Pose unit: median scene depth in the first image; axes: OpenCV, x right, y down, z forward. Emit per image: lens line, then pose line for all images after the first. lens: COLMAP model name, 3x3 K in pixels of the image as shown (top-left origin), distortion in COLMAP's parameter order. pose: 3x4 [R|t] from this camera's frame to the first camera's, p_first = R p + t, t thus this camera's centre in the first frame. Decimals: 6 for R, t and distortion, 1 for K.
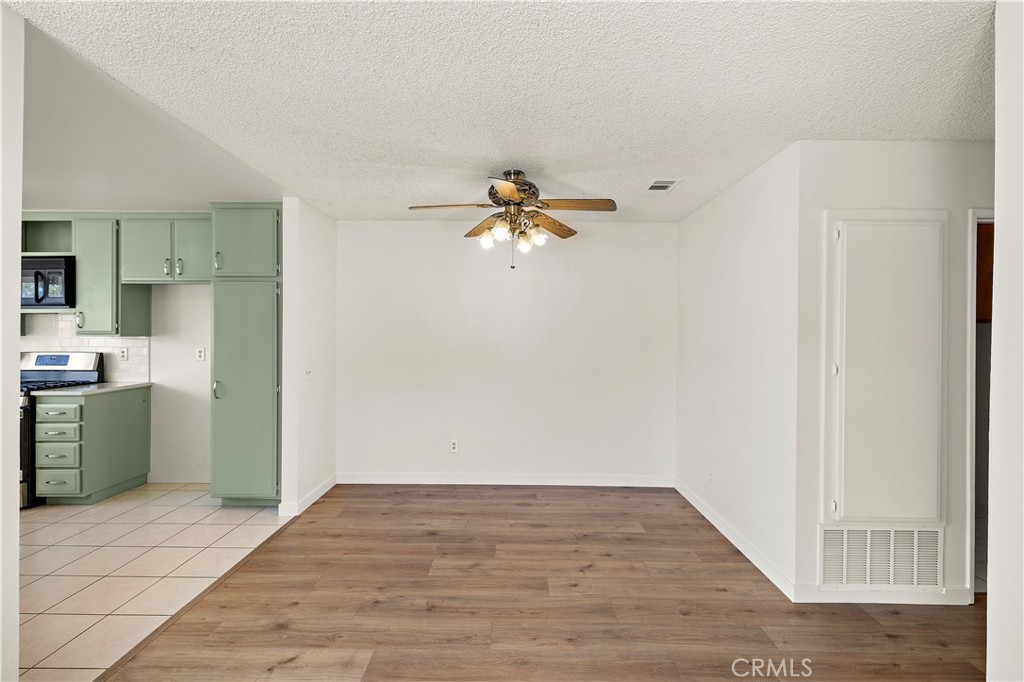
lens RADIAL K [[434.4, 0, 517.2], [0, 434.4, 335.1], [0, 0, 1]] dist [0.000694, 0.000627]
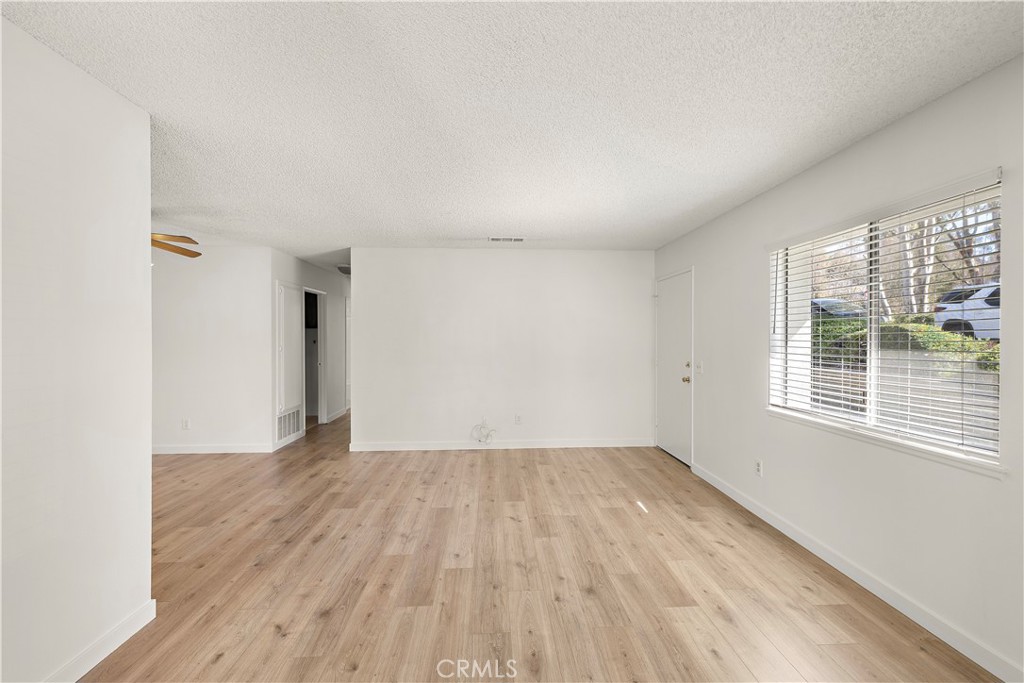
lens RADIAL K [[434.4, 0, 511.4], [0, 434.4, 337.1], [0, 0, 1]] dist [0.000694, 0.000627]
pose [[-0.050178, -0.006243, 0.998721, -1.083383], [0.004073, 0.999971, 0.006455, 0.006286], [-0.998732, 0.004391, -0.050152, -0.080351]]
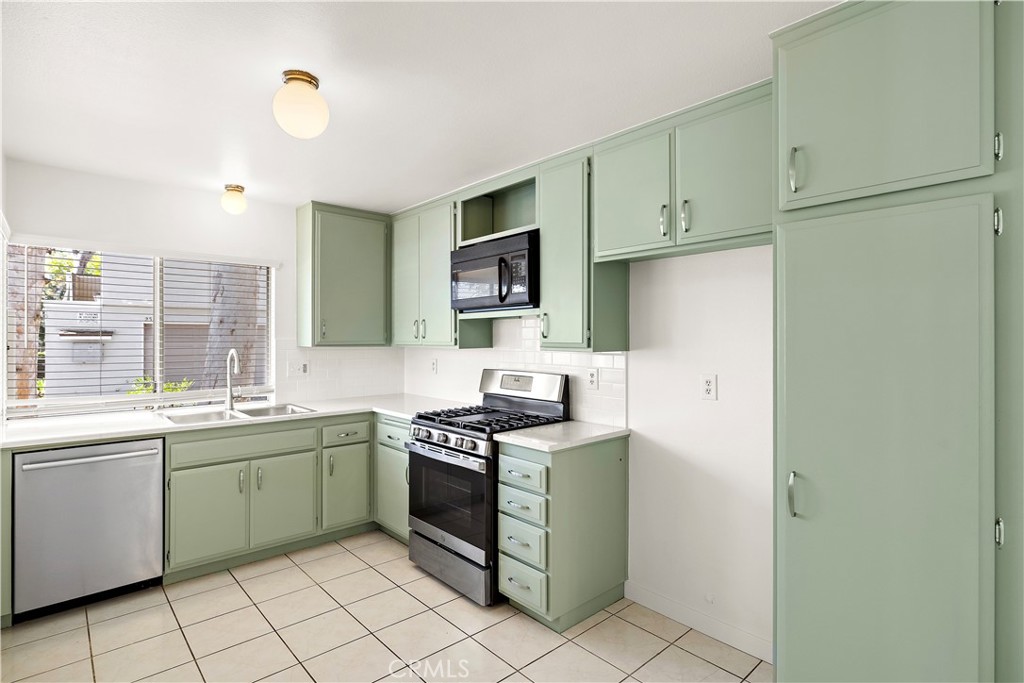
lens RADIAL K [[511.0, 0, 510.6], [0, 511.0, 337.1], [0, 0, 1]] dist [-0.002556, 0.002458]
pose [[0.670531, -0.003464, -0.741873, -0.494671], [0.000929, 0.999992, -0.003829, -0.015365], [0.741881, 0.001878, 0.670529, 0.471725]]
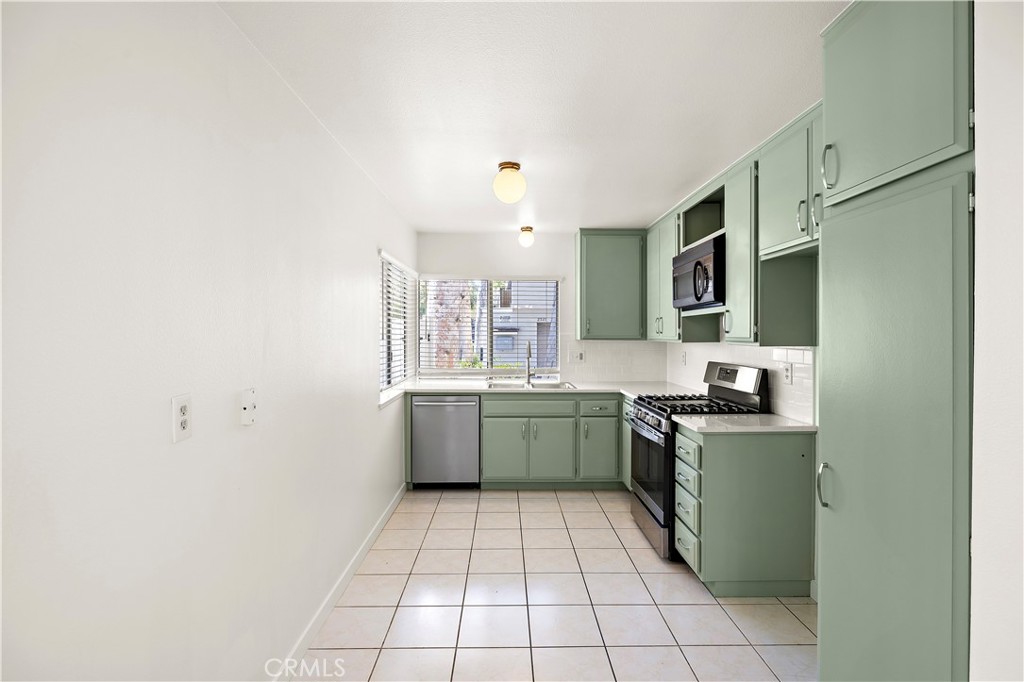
lens RADIAL K [[491.4, 0, 514.4], [0, 491.4, 333.8], [0, 0, 1]] dist [-0.001858, -0.000376]
pose [[0.022363, -0.001613, -0.999749, -0.227353], [-0.001638, 0.999997, -0.001650, -0.013480], [0.999749, 0.001674, 0.022361, 0.665977]]
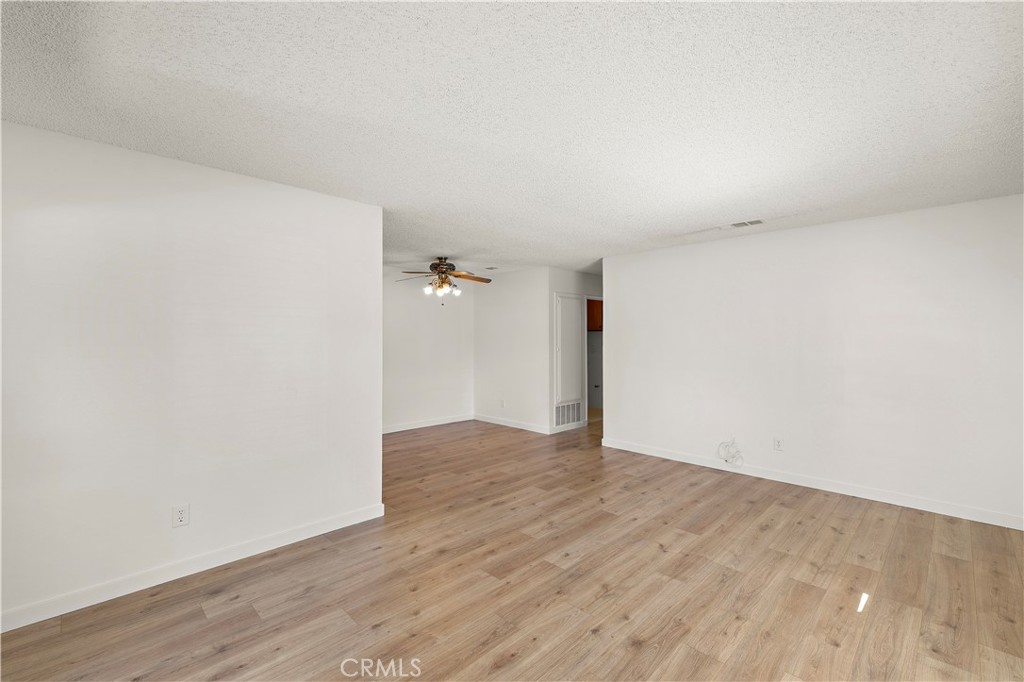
lens RADIAL K [[434.4, 0, 518.2], [0, 434.4, 339.1], [0, 0, 1]] dist [0.000694, 0.000627]
pose [[0.703607, -0.010902, 0.710505, -0.940617], [0.009243, 0.999938, 0.006190, -0.005009], [-0.710529, 0.002212, 0.703665, -0.516297]]
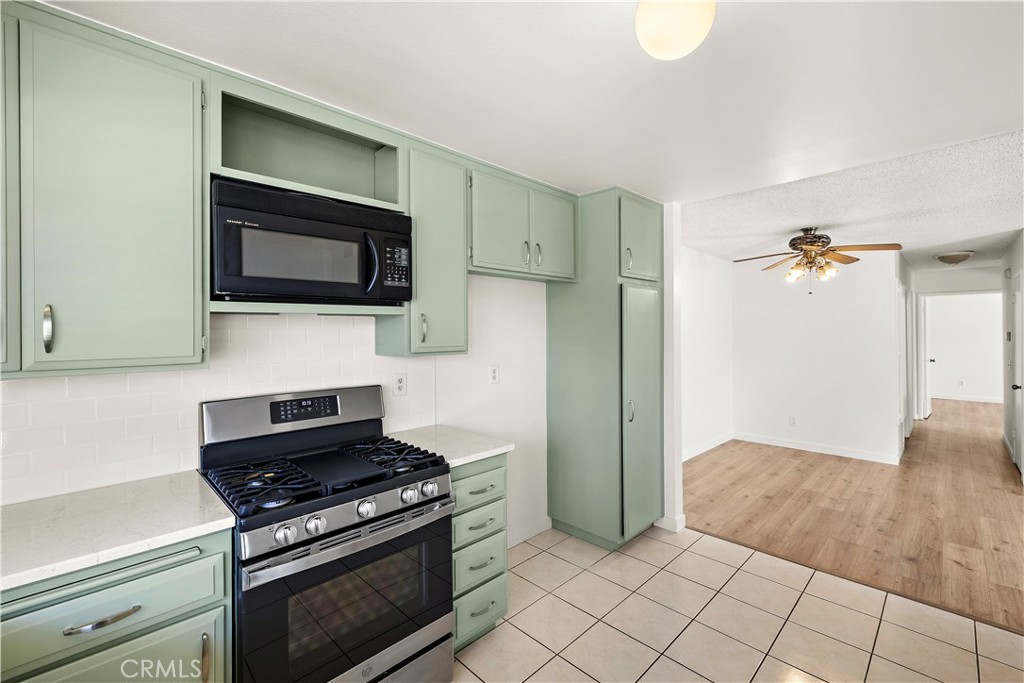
lens RADIAL K [[434.4, 0, 526.0], [0, 434.4, 331.4], [0, 0, 1]] dist [0.000694, 0.000627]
pose [[0.702490, -0.008880, 0.711638, -1.368665], [0.007580, 0.999959, 0.004994, -0.033846], [-0.711653, 0.001886, 0.702529, 0.525074]]
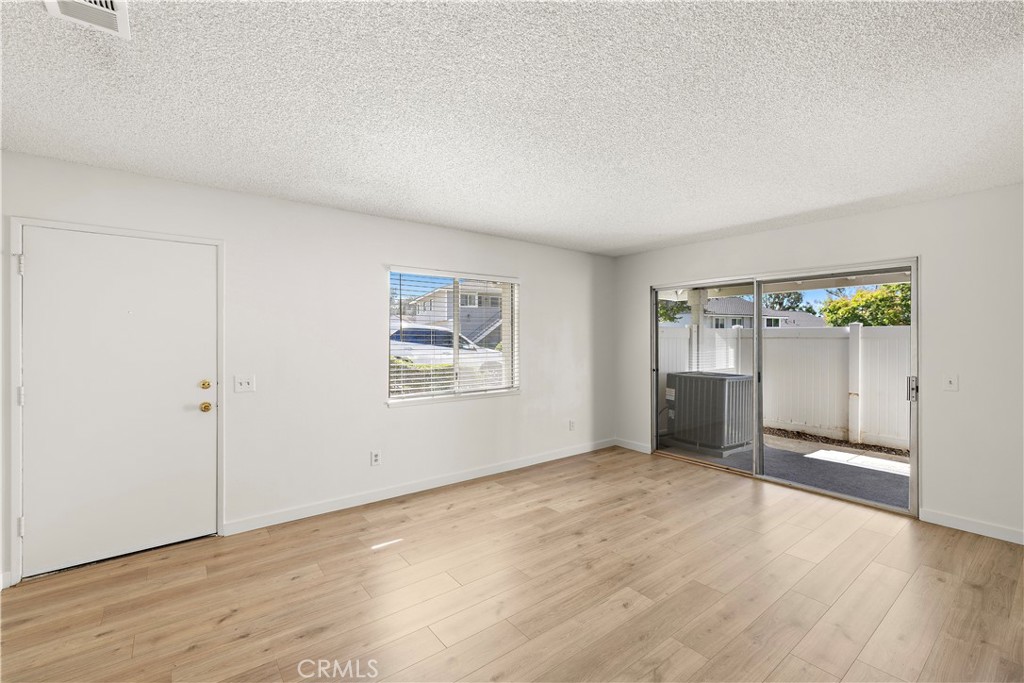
lens RADIAL K [[434.4, 0, 511.7], [0, 434.4, 340.7], [0, 0, 1]] dist [0.000694, 0.000627]
pose [[-0.791761, -0.005472, -0.610806, 0.207402], [-0.009737, 0.999946, 0.003664, 0.000915], [0.610753, 0.008849, -0.791772, 0.380689]]
